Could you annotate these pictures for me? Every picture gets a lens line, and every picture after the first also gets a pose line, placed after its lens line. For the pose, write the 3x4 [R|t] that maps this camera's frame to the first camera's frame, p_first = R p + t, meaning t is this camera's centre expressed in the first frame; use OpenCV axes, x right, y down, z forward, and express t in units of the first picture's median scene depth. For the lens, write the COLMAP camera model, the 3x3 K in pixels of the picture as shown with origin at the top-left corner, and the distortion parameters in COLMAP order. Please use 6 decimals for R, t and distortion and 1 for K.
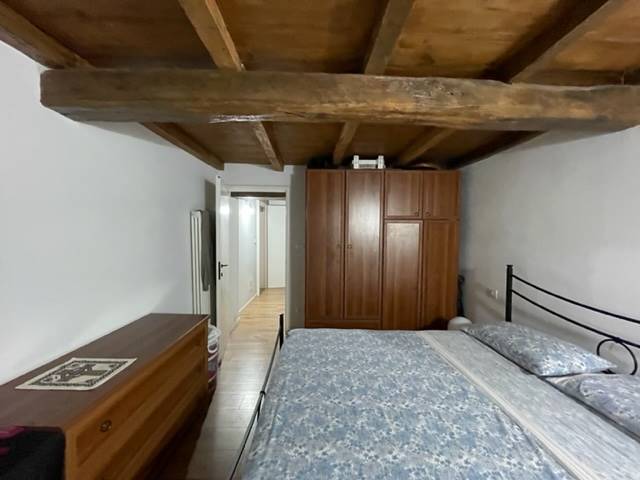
lens RADIAL K [[257.8, 0, 319.6], [0, 257.8, 240.7], [0, 0, 1]] dist [-0.001569, 0.000319]
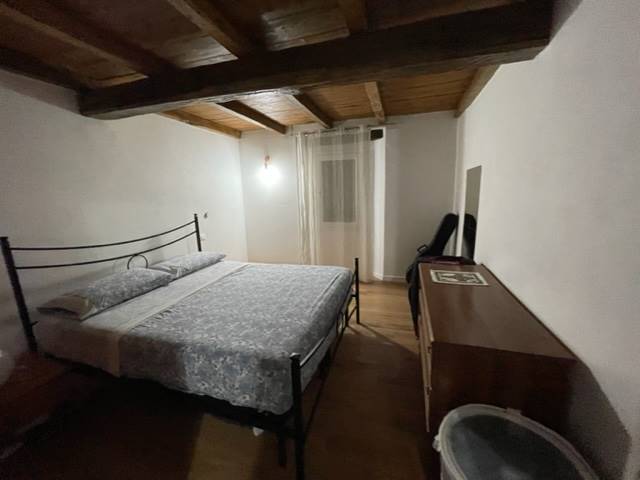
lens RADIAL K [[260.1, 0, 319.7], [0, 260.1, 241.3], [0, 0, 1]] dist [0.001083, 0.000759]
pose [[-0.947516, -0.041635, 0.316987, -0.482144], [0.032092, 0.974091, 0.223869, -0.042089], [-0.318095, 0.222292, -0.921630, 1.965058]]
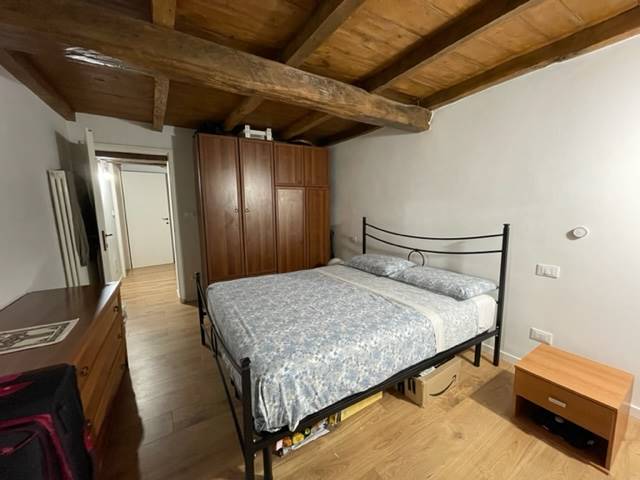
lens RADIAL K [[257.8, 0, 319.6], [0, 257.8, 240.7], [0, 0, 1]] dist [-0.001569, 0.000319]
pose [[0.863727, -0.087073, 0.496381, -0.323918], [0.037600, 0.993350, 0.108823, 0.081709], [-0.502555, -0.075329, 0.861257, -0.219146]]
